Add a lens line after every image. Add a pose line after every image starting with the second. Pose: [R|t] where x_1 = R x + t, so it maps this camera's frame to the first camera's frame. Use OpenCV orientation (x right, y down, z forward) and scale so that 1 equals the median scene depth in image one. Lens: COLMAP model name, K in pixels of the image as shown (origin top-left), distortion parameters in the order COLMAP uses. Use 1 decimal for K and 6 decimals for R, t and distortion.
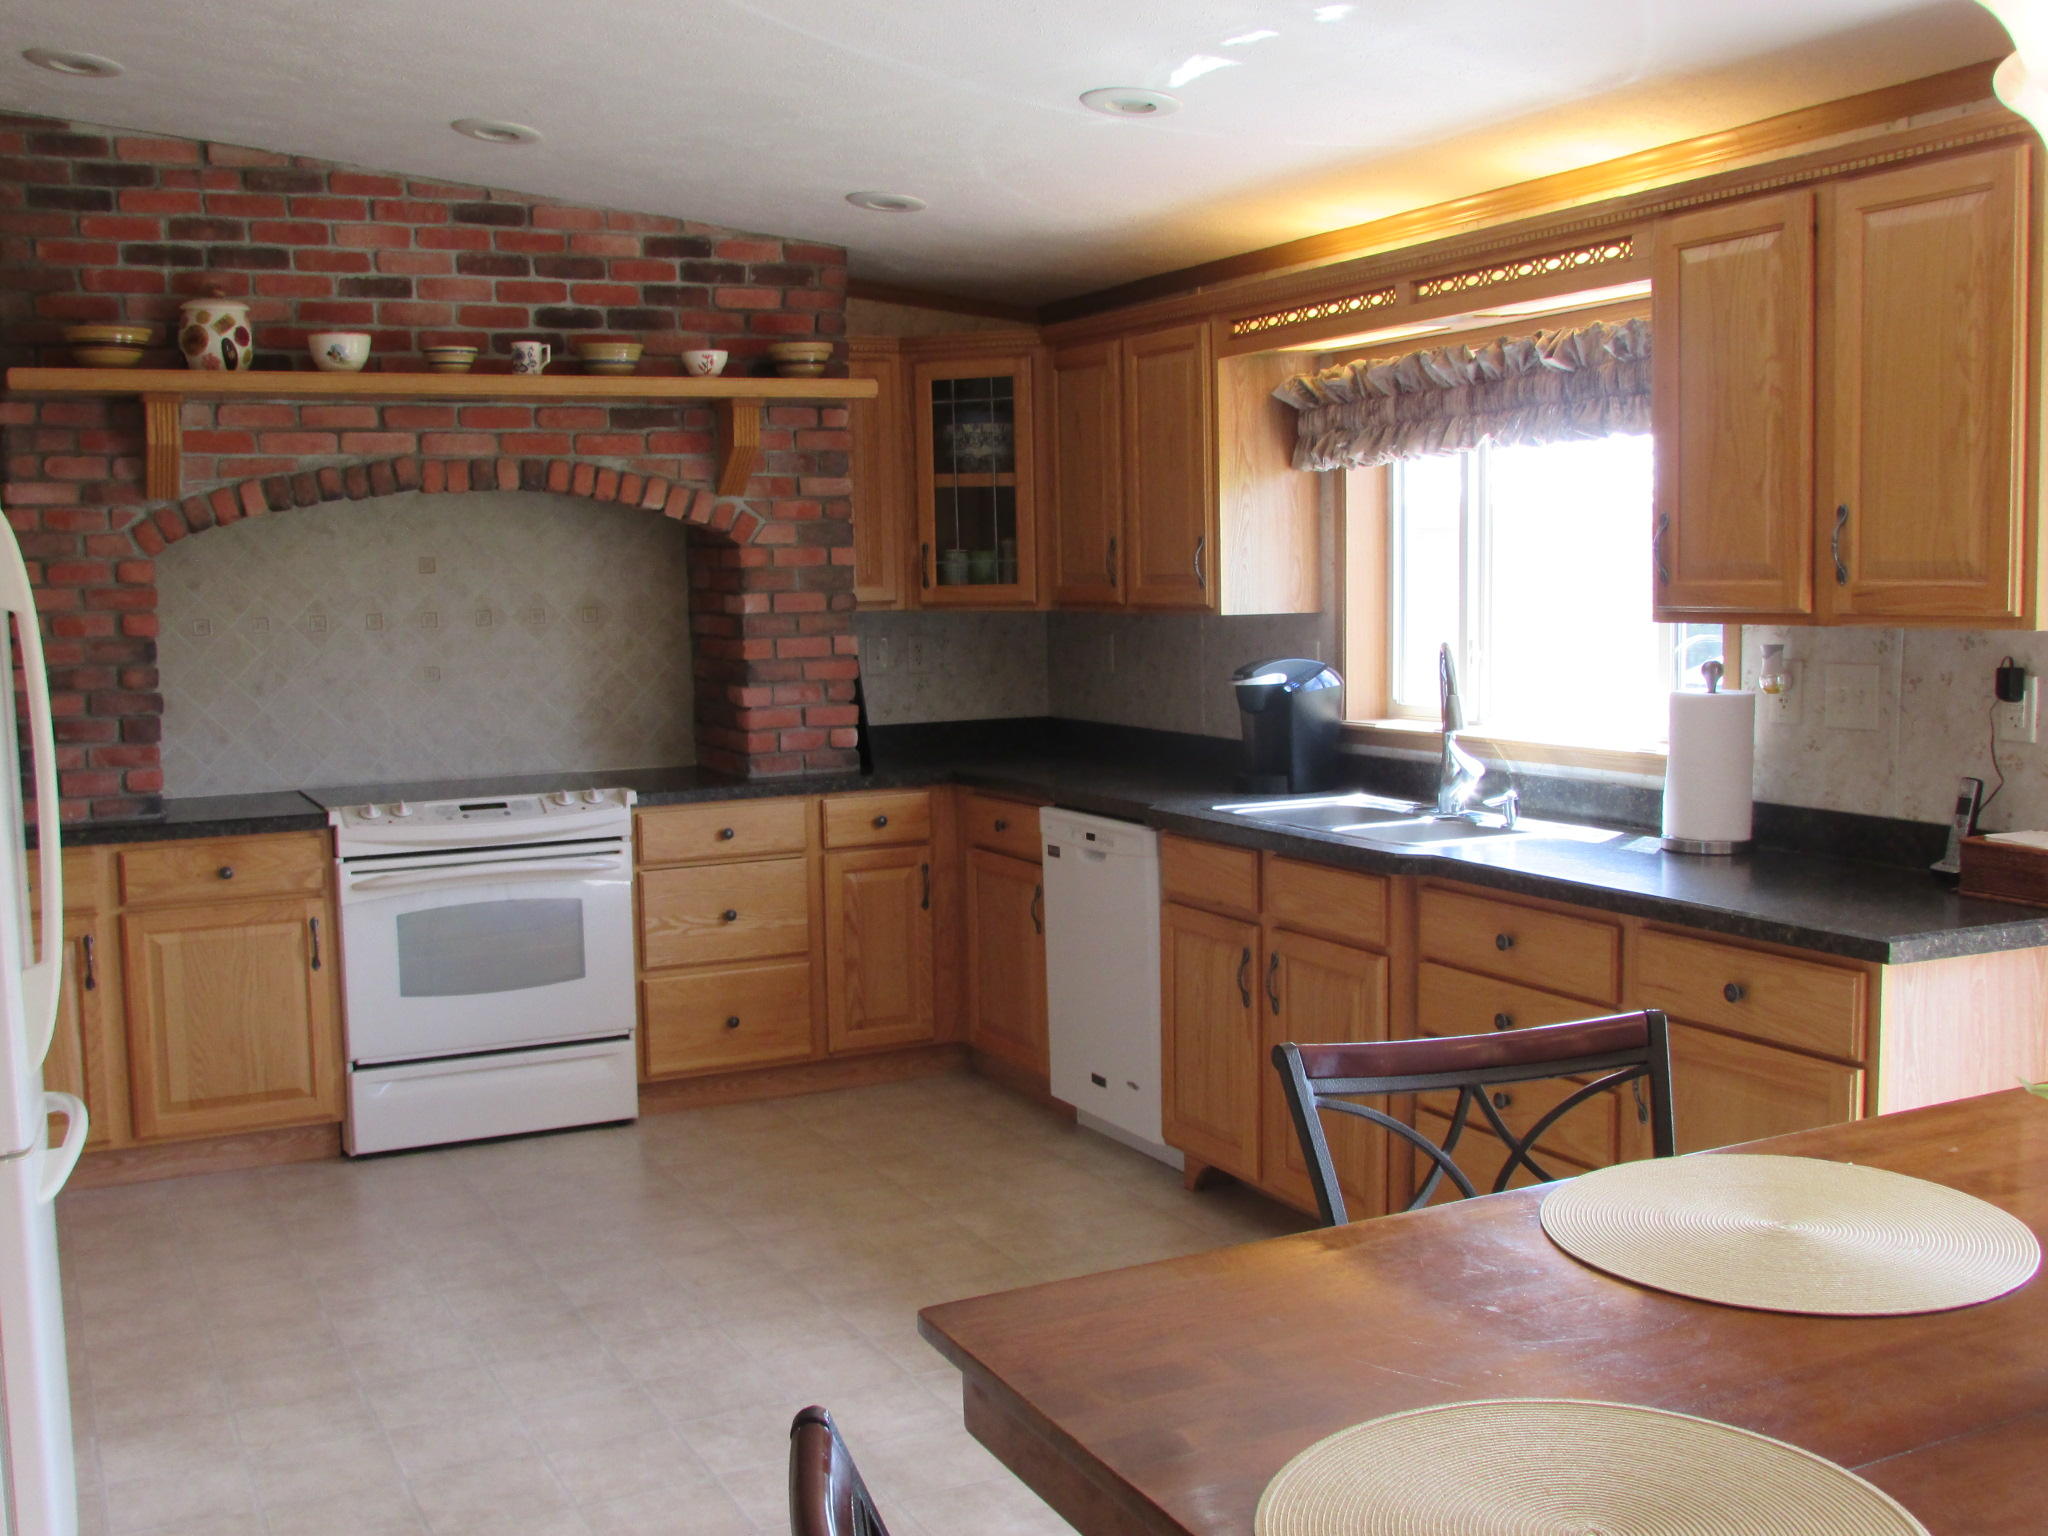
lens RADIAL K [[2070.6, 0, 1024.0], [0, 2070.6, 768.0], [0, 0, 1]] dist [-0.054227, 0.025365]
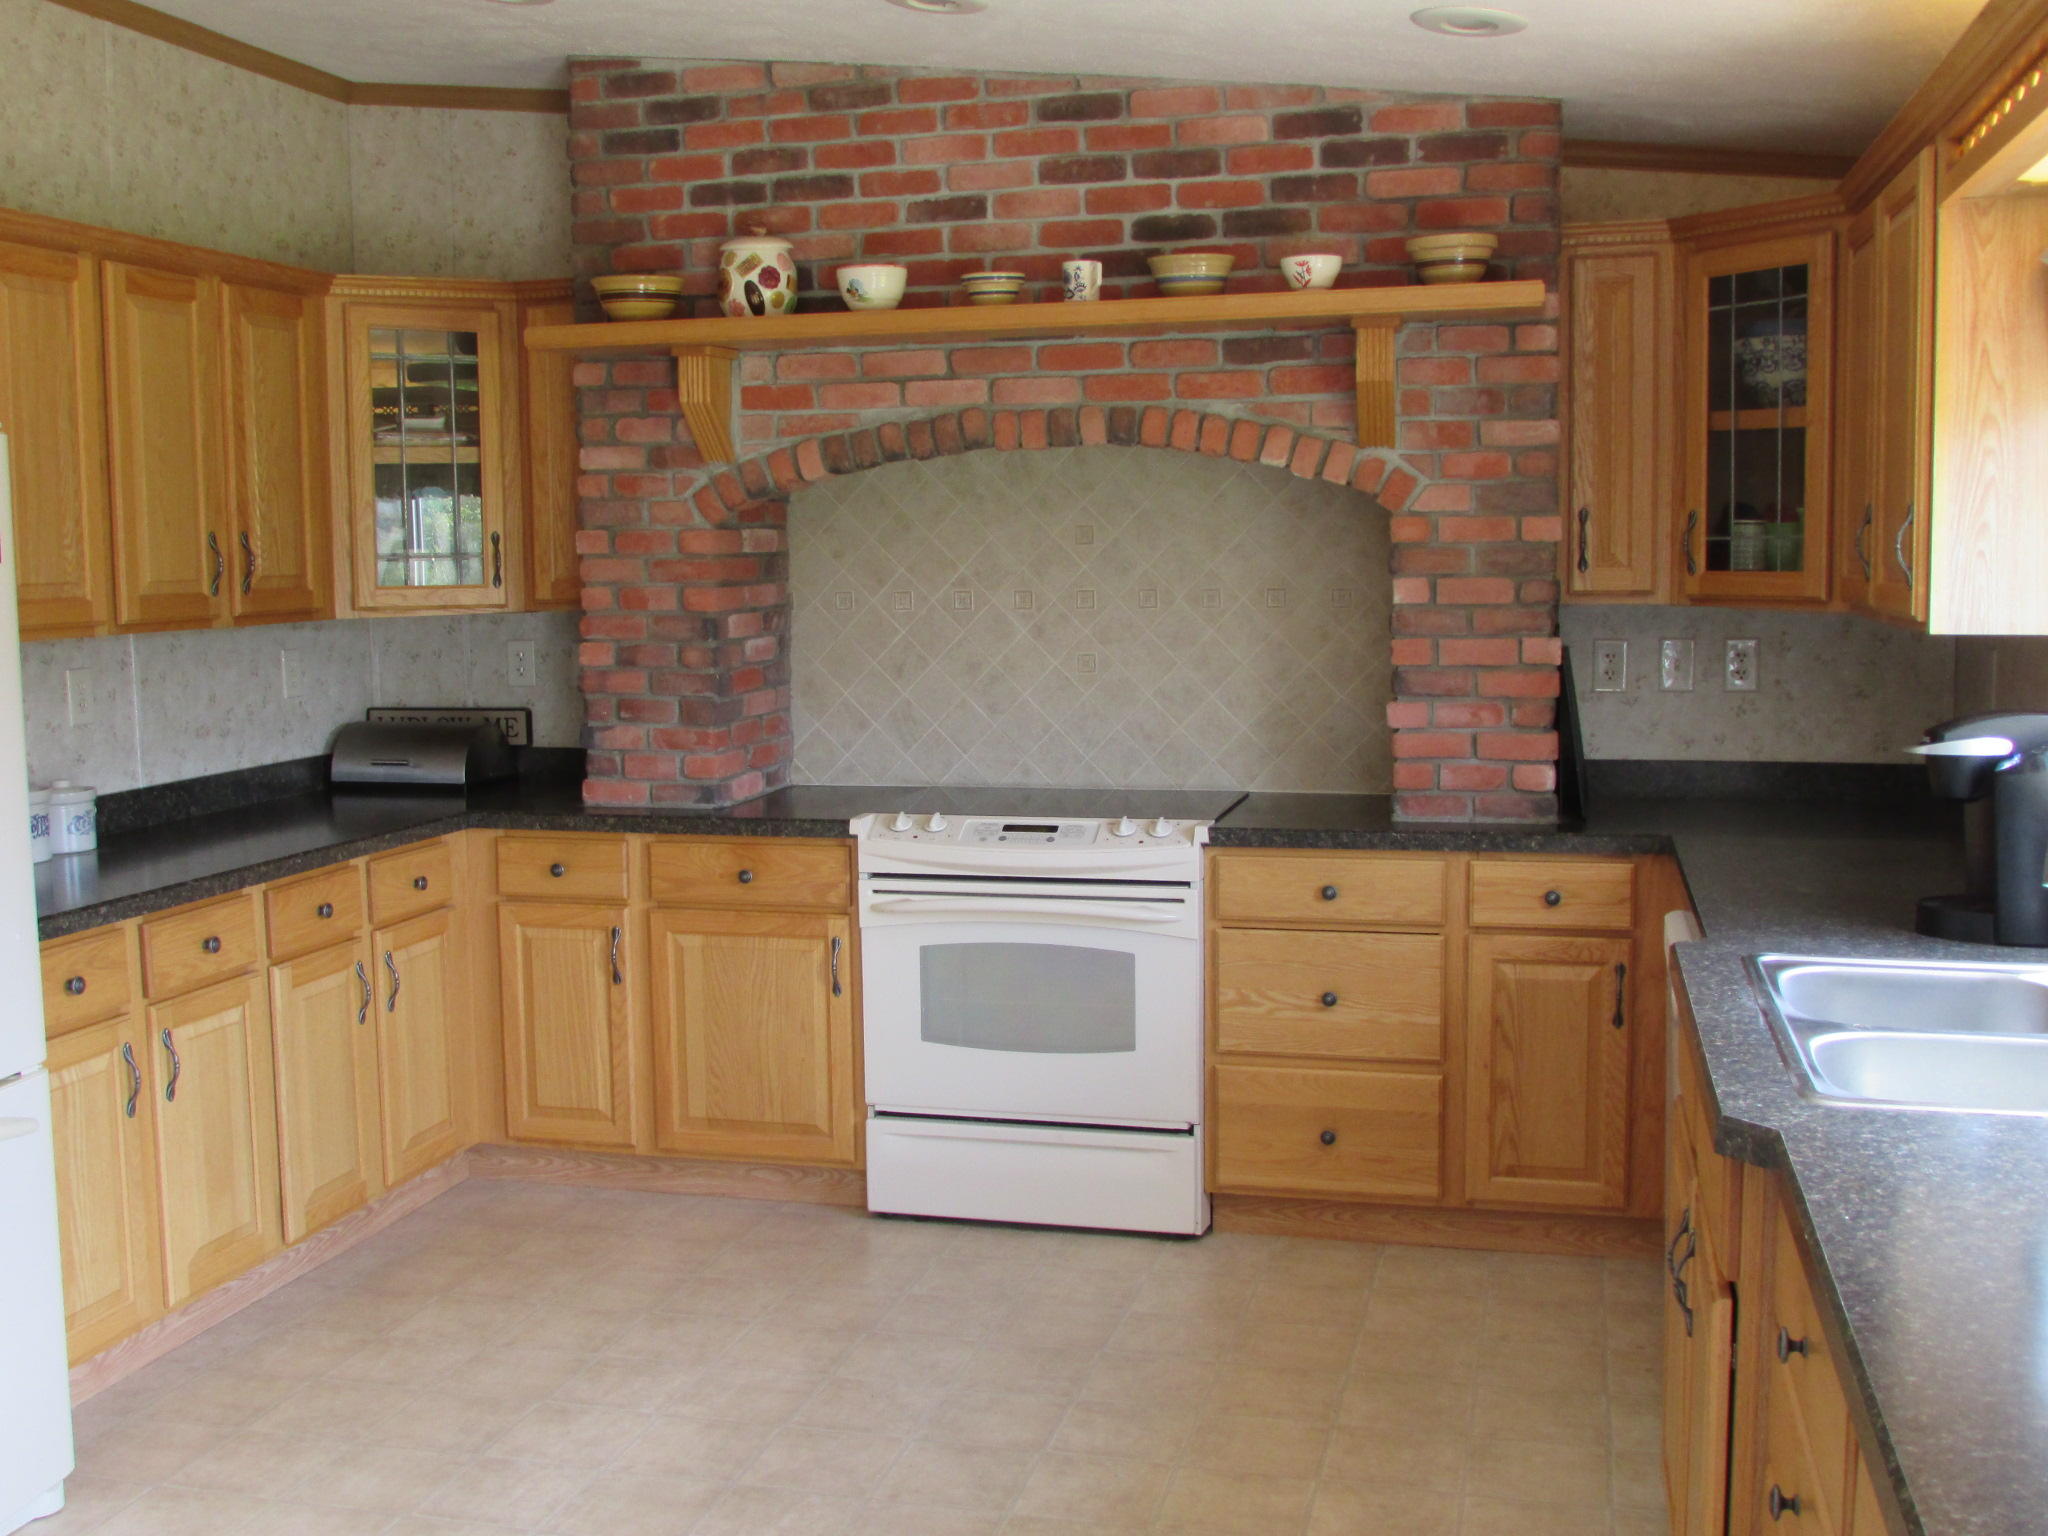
lens RADIAL K [[2111.0, 0, 998.2], [0, 2111.0, 764.2], [0, 0, 1]] dist [-0.053027, 0.020831]
pose [[0.758935, 0.077692, -0.646515, 0.277501], [-0.066073, 0.996920, 0.042239, -0.042426], [0.647806, 0.010661, 0.761731, 0.347699]]
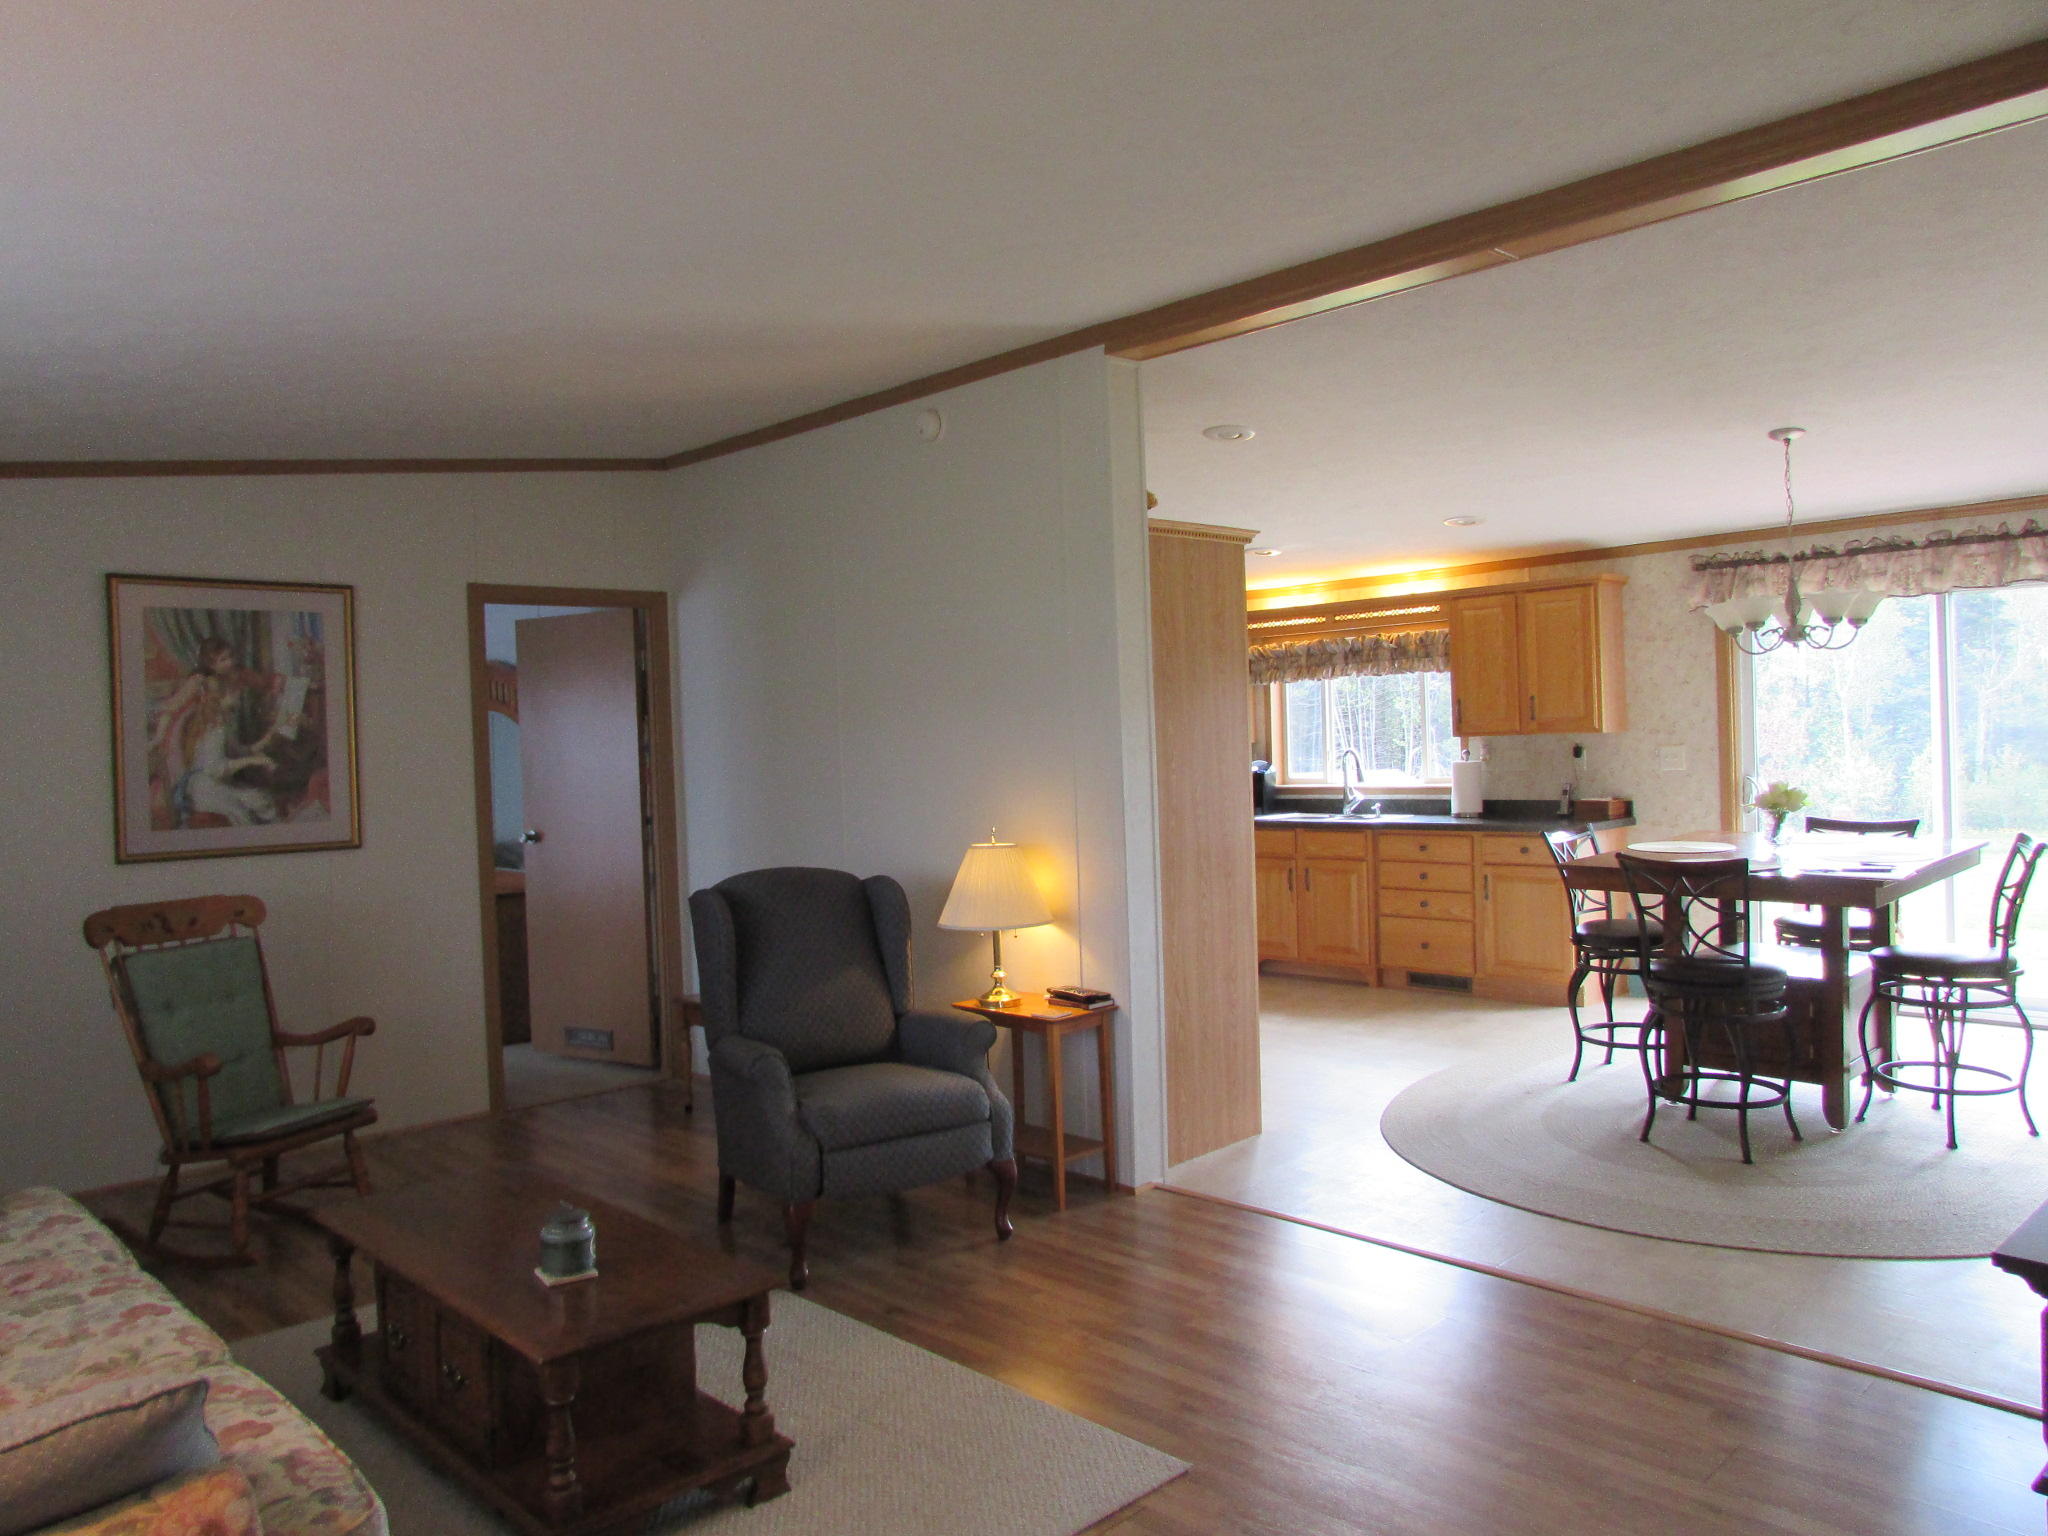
lens RADIAL K [[1435.9, 0, 1024.0], [0, 1435.9, 768.0], [0, 0, 1]] dist [-0.035122, 0.008210]
pose [[0.948310, -0.019895, 0.316721, -0.609411], [0.047549, 0.995674, -0.079828, 0.070421], [-0.313763, 0.090761, 0.945154, -0.475166]]
